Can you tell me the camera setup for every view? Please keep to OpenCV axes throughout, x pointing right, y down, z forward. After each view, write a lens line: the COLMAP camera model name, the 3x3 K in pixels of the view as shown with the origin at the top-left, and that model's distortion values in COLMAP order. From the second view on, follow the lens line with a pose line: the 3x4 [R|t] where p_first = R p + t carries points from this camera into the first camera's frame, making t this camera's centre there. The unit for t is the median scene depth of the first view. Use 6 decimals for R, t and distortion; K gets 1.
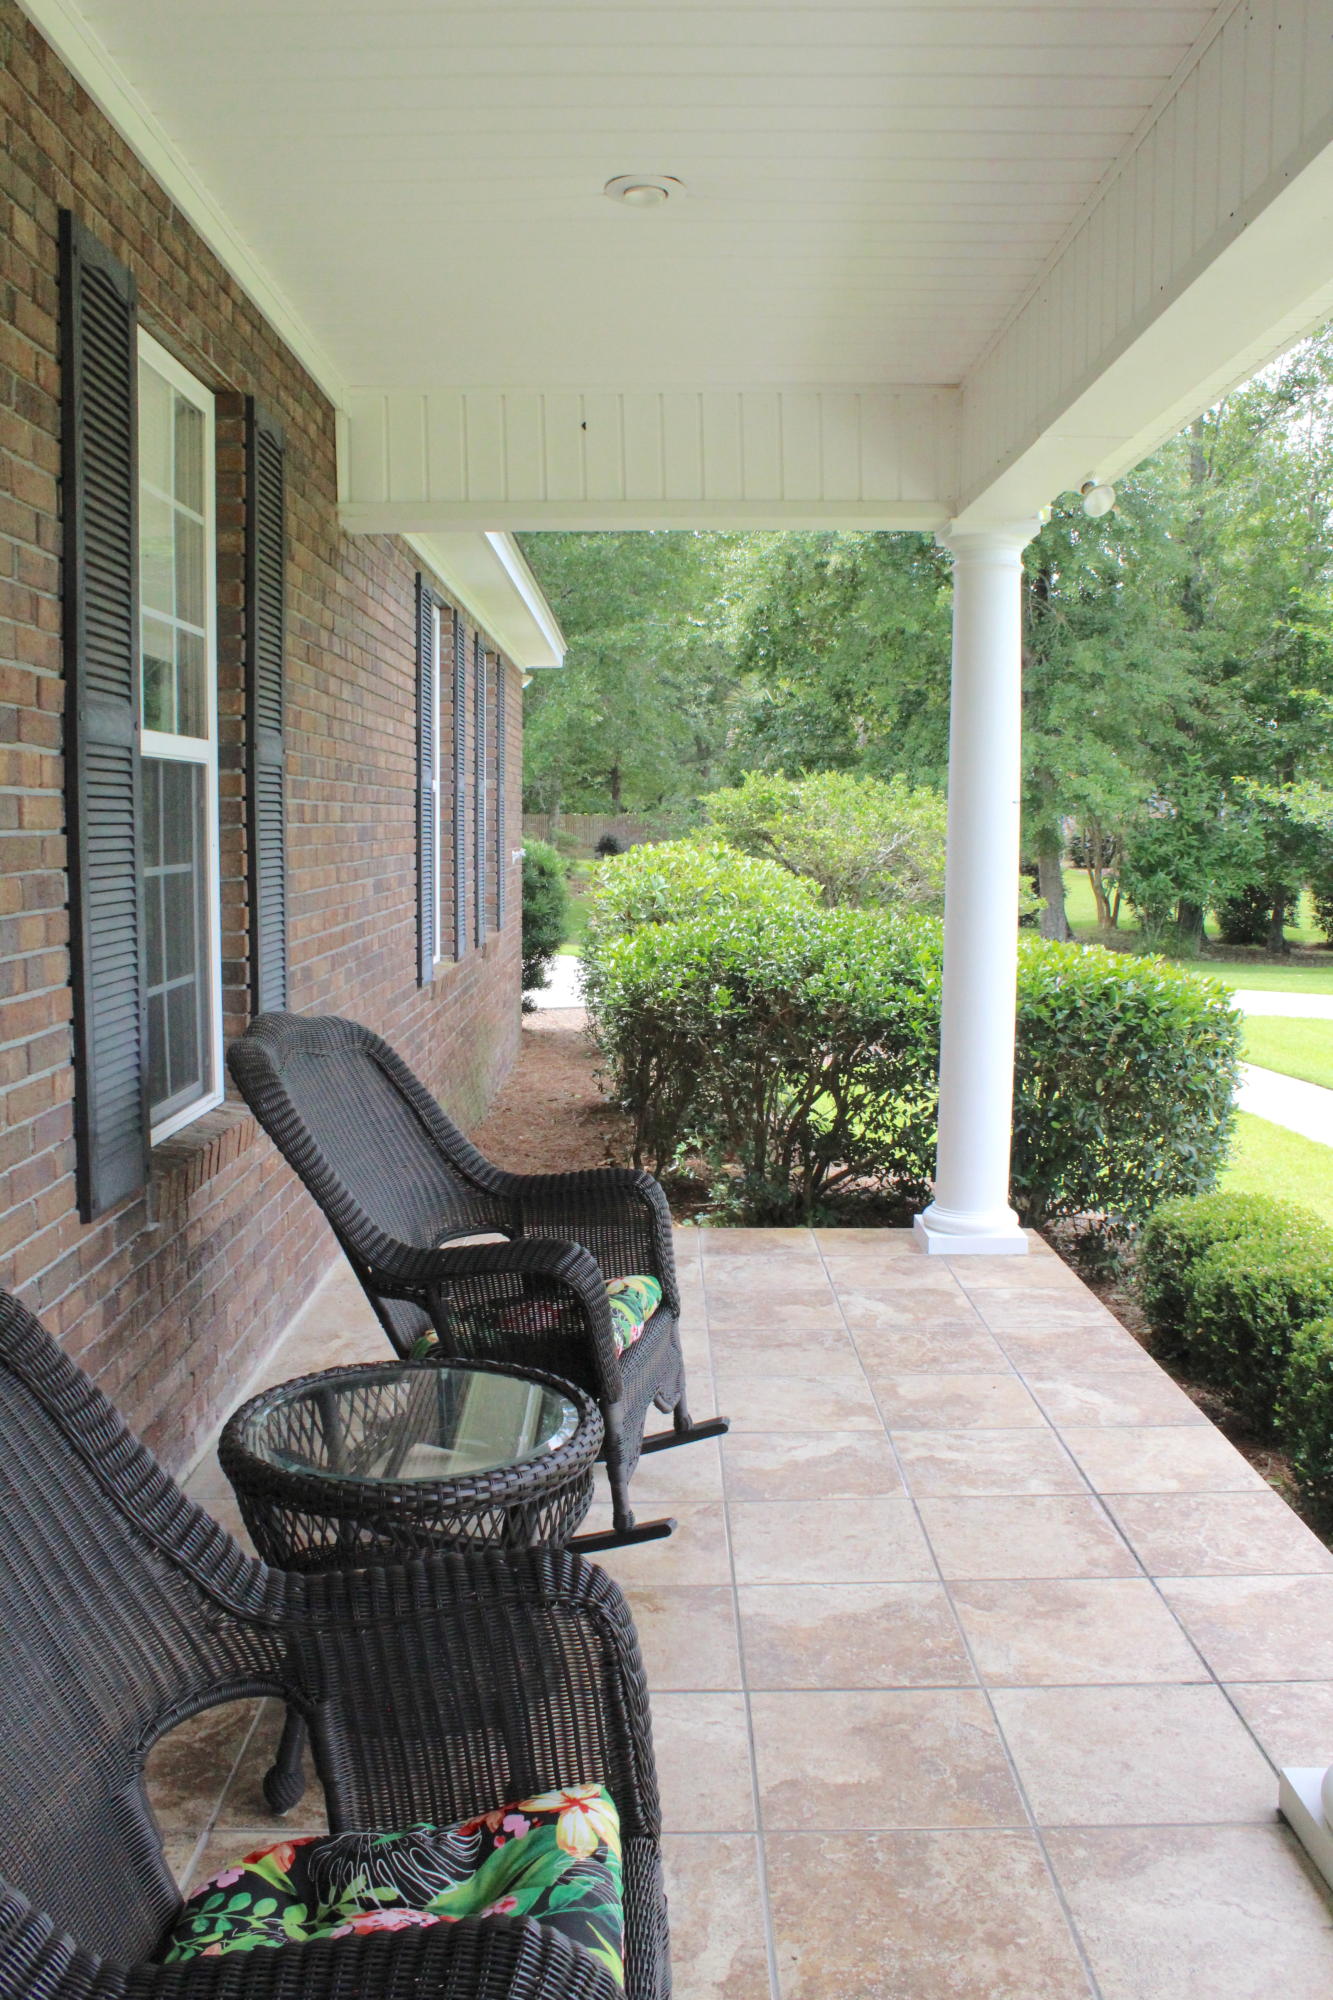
lens RADIAL K [[1675.8, 0, 666.5], [0, 1675.8, 1000.0], [0, 0, 1]] dist [-0.160789, 0.139876]
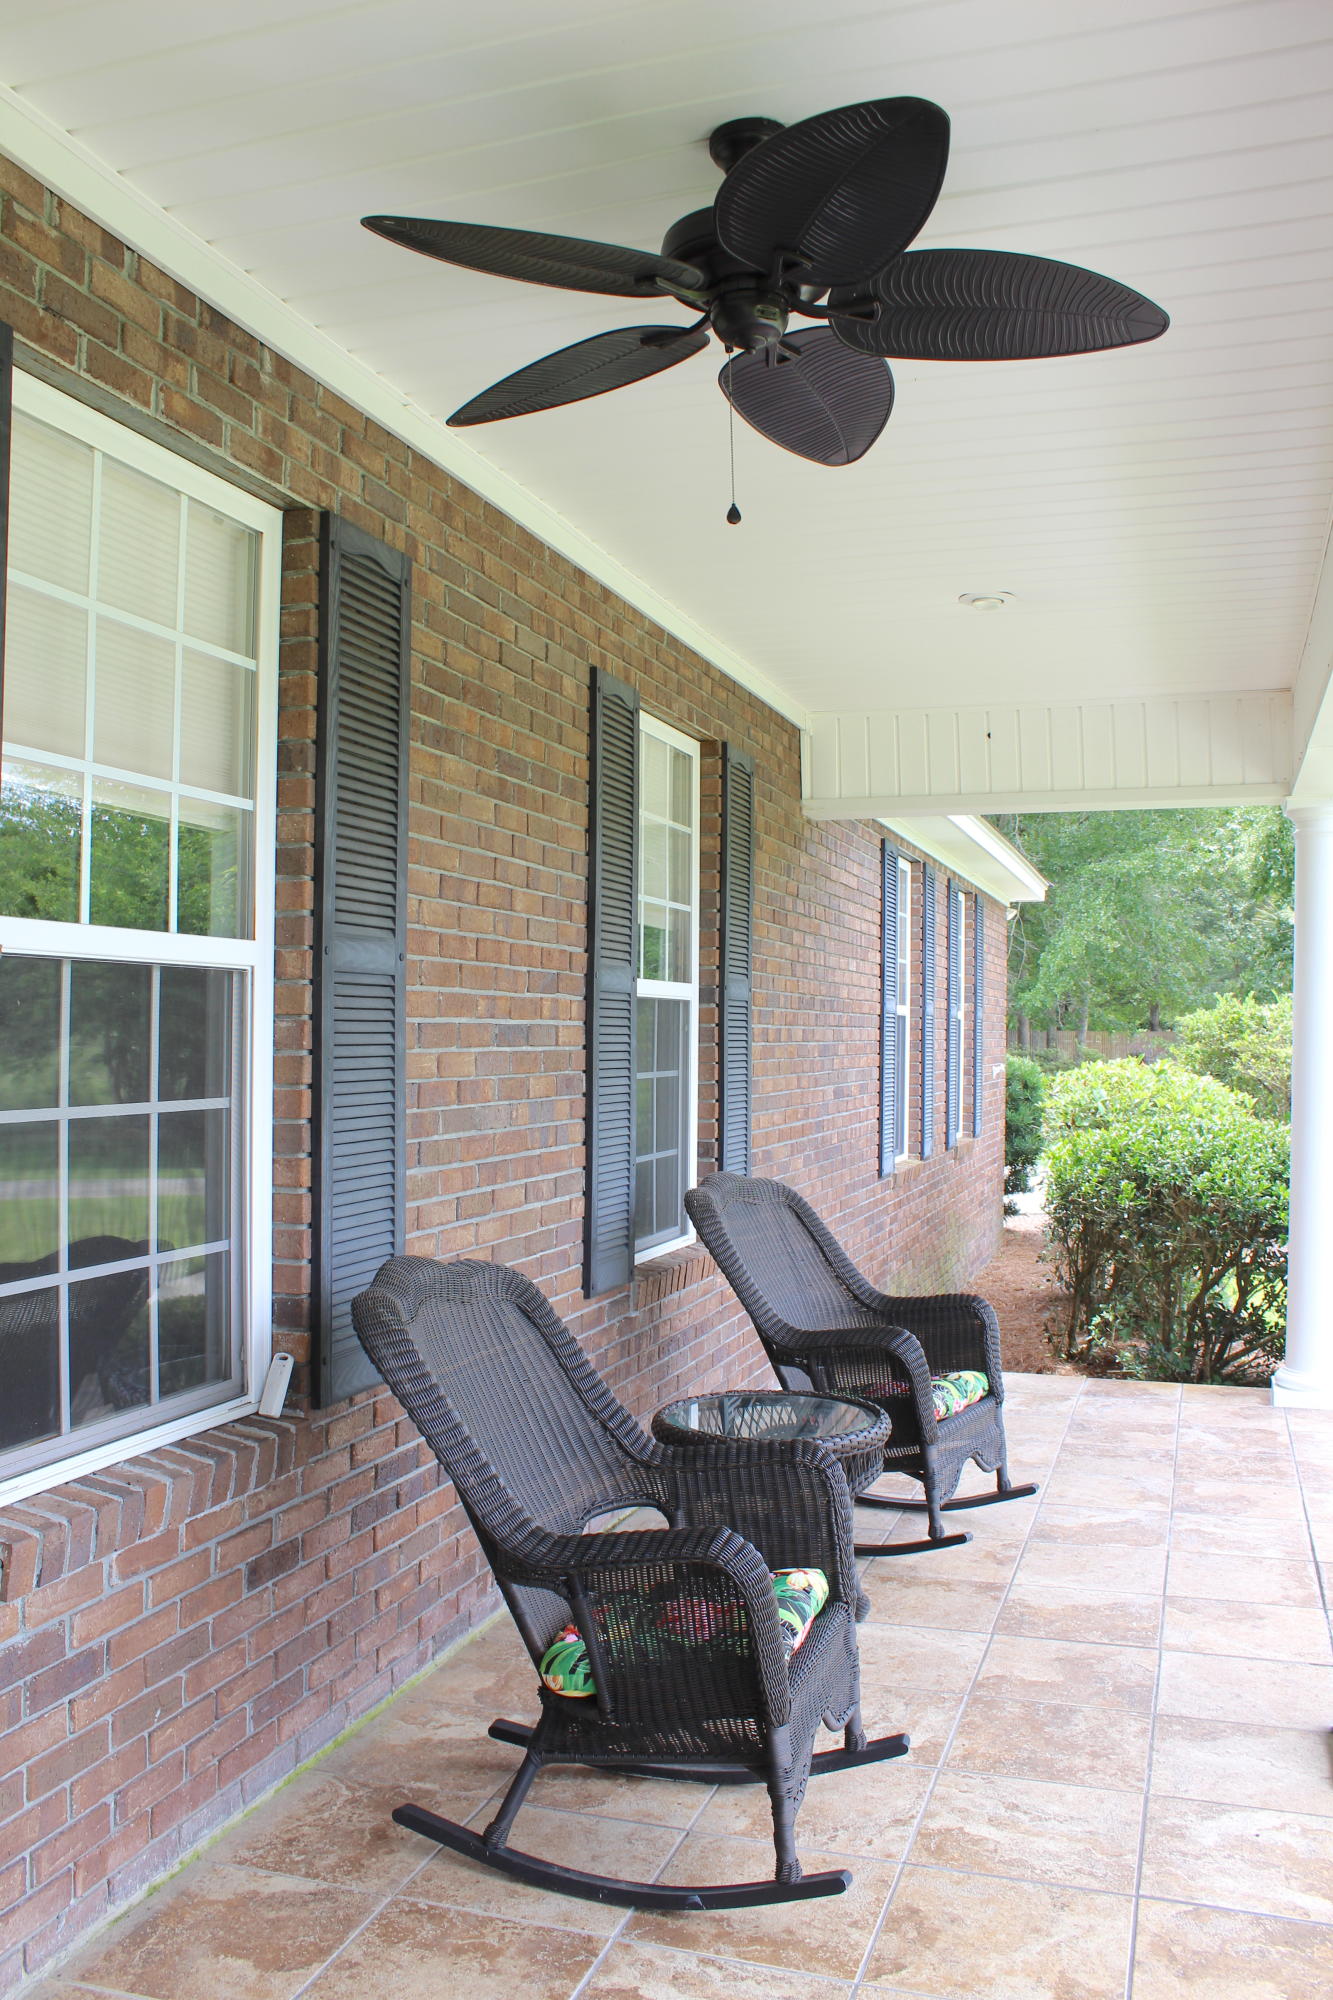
lens RADIAL K [[1675.8, 0, 666.5], [0, 1675.8, 1000.0], [0, 0, 1]] dist [-0.160789, 0.139876]
pose [[0.948829, -0.003112, -0.315776, 0.159522], [-0.037539, 0.991750, -0.122568, 0.034237], [0.313552, 0.128150, 0.940884, -0.365743]]
